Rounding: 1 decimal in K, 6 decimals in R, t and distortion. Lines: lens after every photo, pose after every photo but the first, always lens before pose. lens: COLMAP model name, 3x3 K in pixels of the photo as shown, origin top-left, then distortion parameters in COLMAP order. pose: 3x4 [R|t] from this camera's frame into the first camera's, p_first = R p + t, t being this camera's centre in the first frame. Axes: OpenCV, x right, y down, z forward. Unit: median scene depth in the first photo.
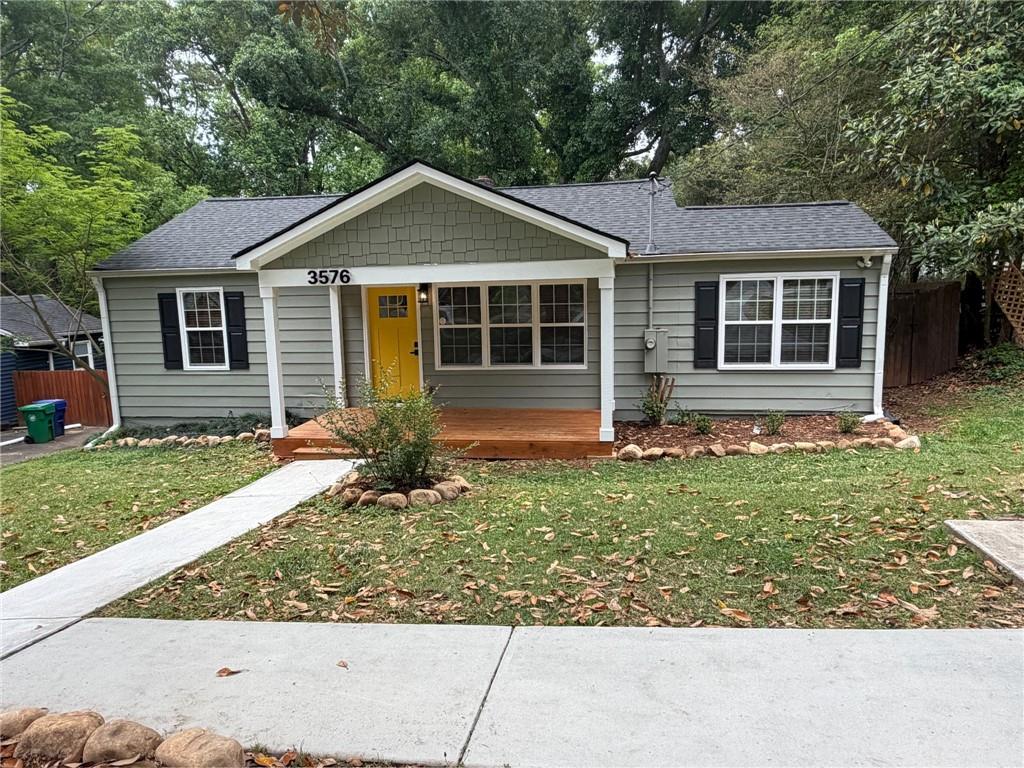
lens RADIAL K [[680.9, 0, 511.6], [0, 680.9, 375.9], [0, 0, 1]] dist [-0.006382, 0.029278]
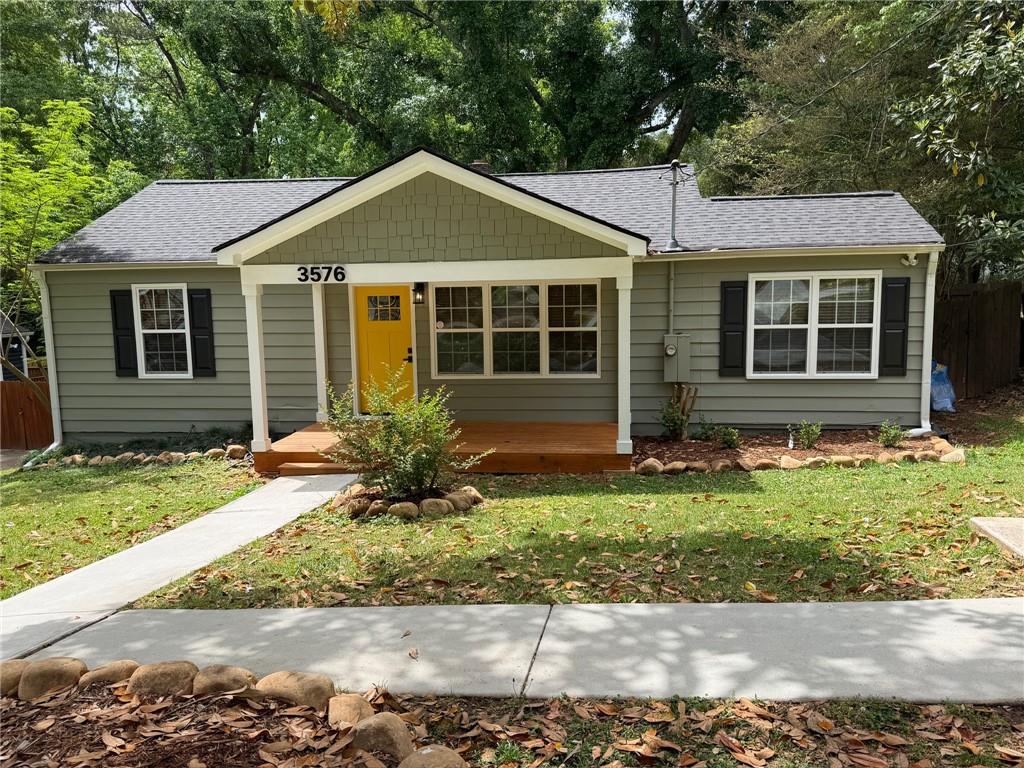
lens RADIAL K [[836.6, 0, 510.0], [0, 836.6, 381.5], [0, 0, 1]] dist [0.111189, -0.106648]
pose [[0.999810, 0.003781, 0.019116, -0.031418], [-0.003426, 0.999821, -0.018582, 0.015988], [-0.019183, 0.018512, 0.999645, -0.112209]]
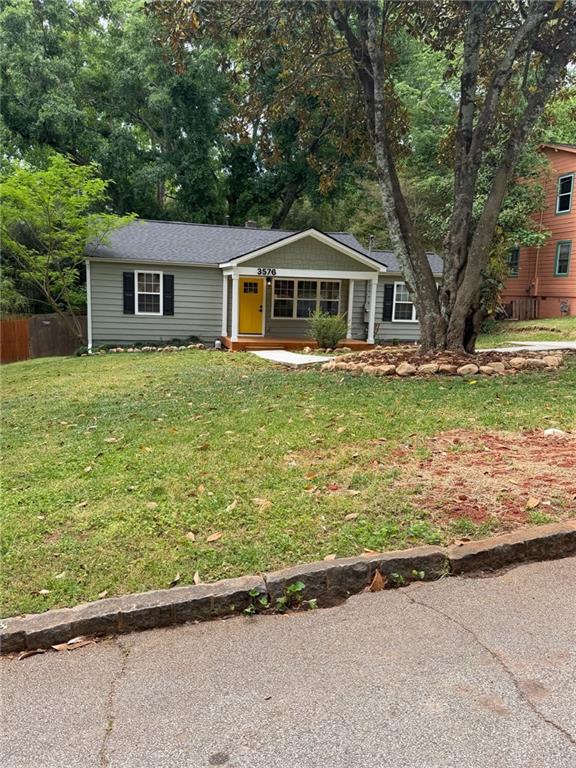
lens RADIAL K [[627.5, 0, 286.7], [0, 627.5, 392.2], [0, 0, 1]] dist [0.111189, -0.106648]
pose [[0.916312, -0.005857, 0.400423, -0.917800], [-0.003998, 0.999709, 0.023772, 0.185395], [-0.400446, -0.023384, 0.916022, -0.874176]]
